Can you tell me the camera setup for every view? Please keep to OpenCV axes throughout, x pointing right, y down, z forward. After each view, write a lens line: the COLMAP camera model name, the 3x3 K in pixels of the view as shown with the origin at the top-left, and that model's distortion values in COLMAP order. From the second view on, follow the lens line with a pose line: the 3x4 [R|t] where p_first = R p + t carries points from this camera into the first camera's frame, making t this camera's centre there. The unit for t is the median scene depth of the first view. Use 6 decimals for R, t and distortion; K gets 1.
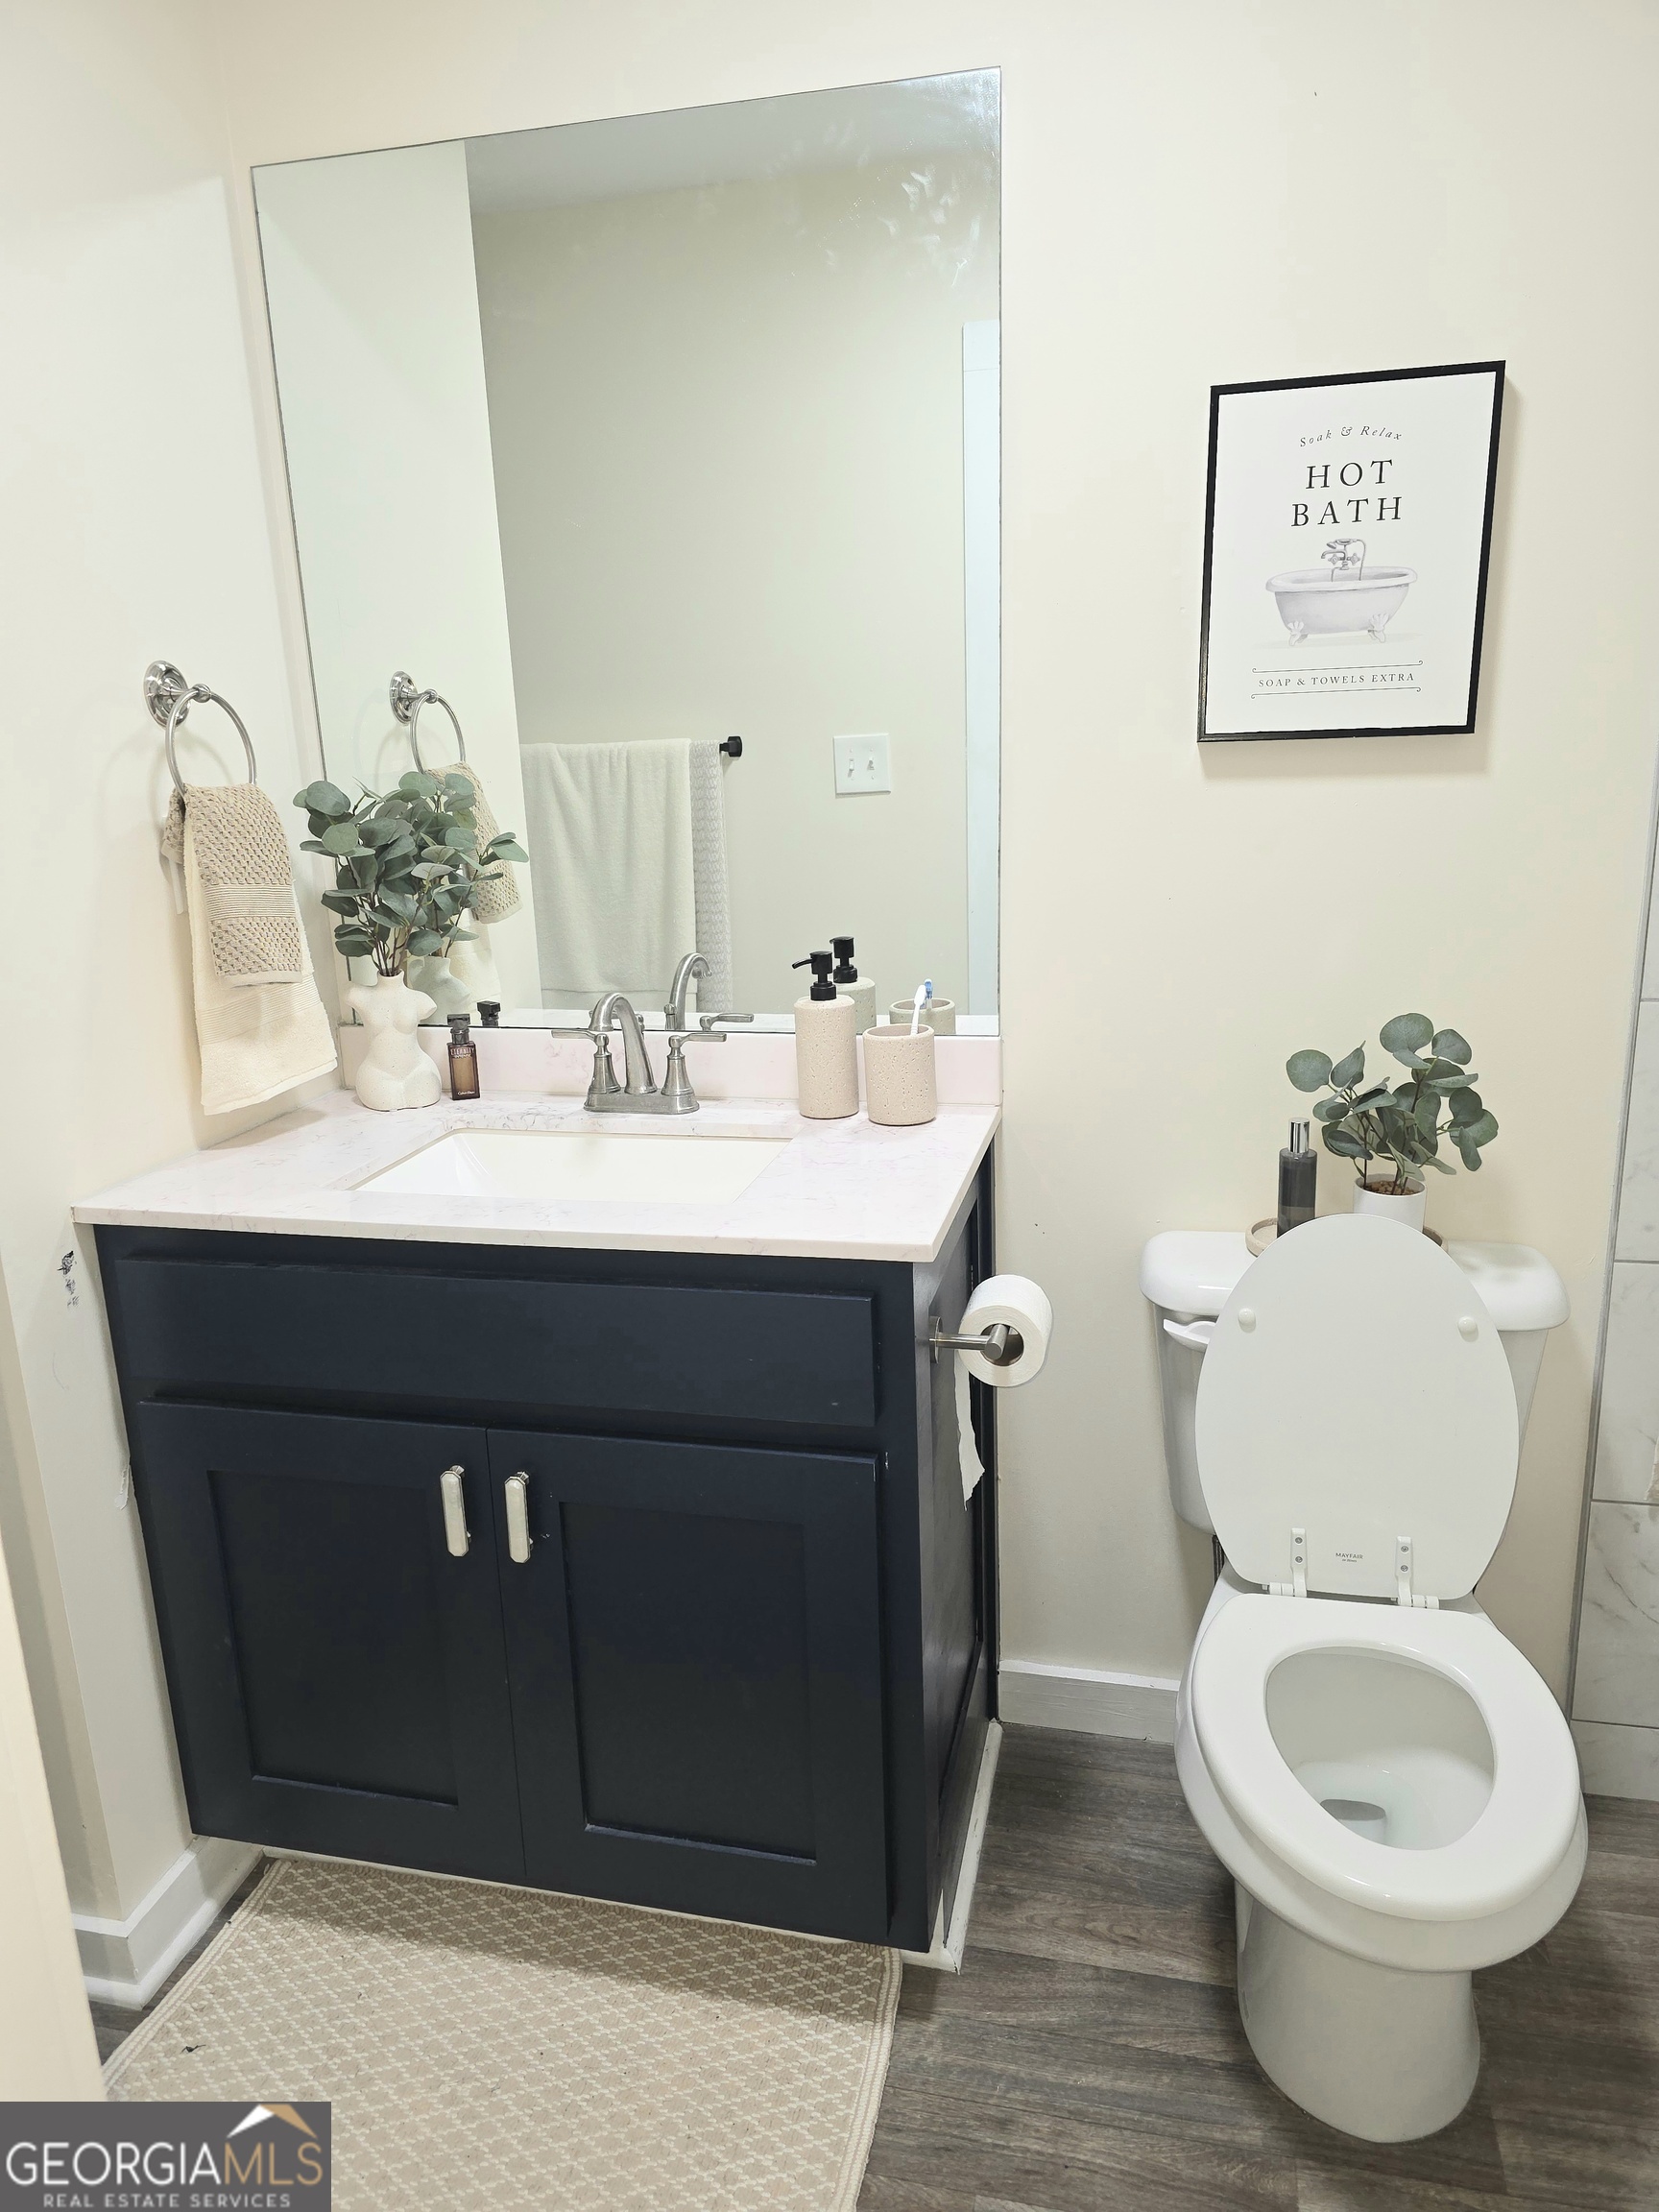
lens RADIAL K [[1476.8, 0, 827.2], [0, 1476.8, 1112.8], [0, 0, 1]] dist [0.067722, -0.057708]
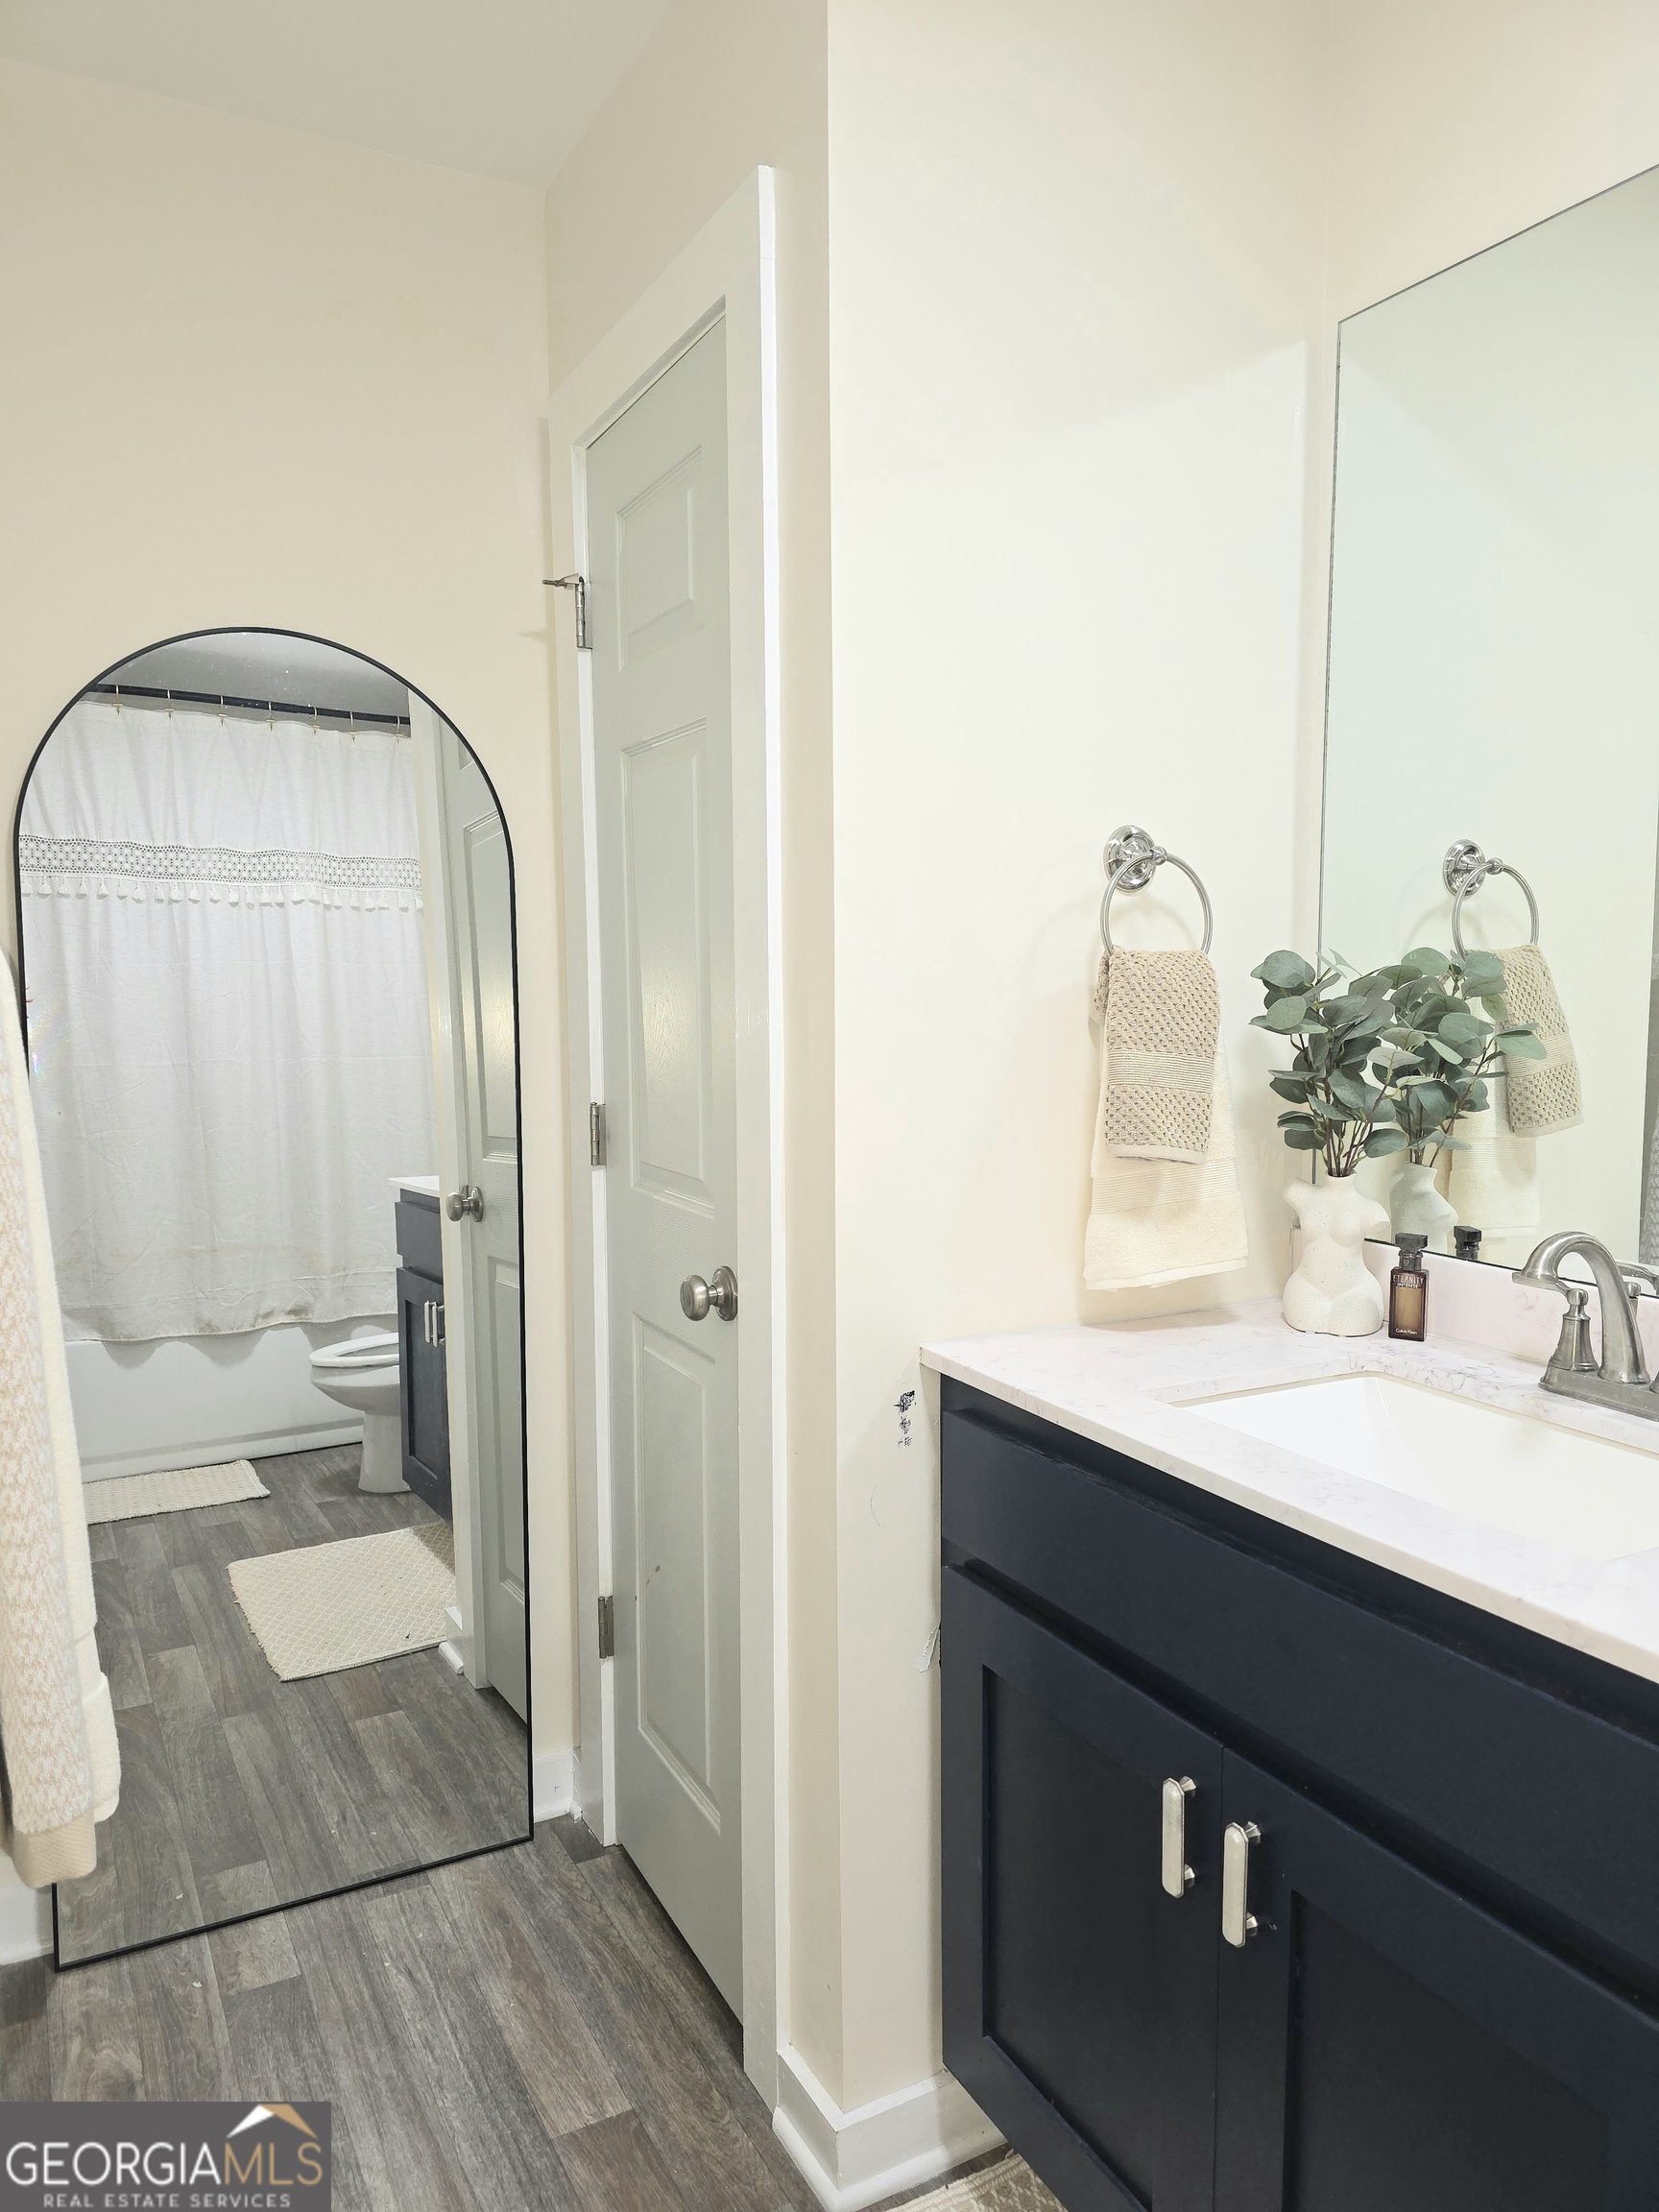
lens RADIAL K [[1476.8, 0, 815.3], [0, 1476.8, 1110.1], [0, 0, 1]] dist [0.067722, -0.057708]
pose [[0.647764, 0.096282, -0.755733, 0.167102], [-0.210064, 0.976100, -0.055696, -0.020411], [0.732308, 0.194830, 0.652508, 0.234686]]
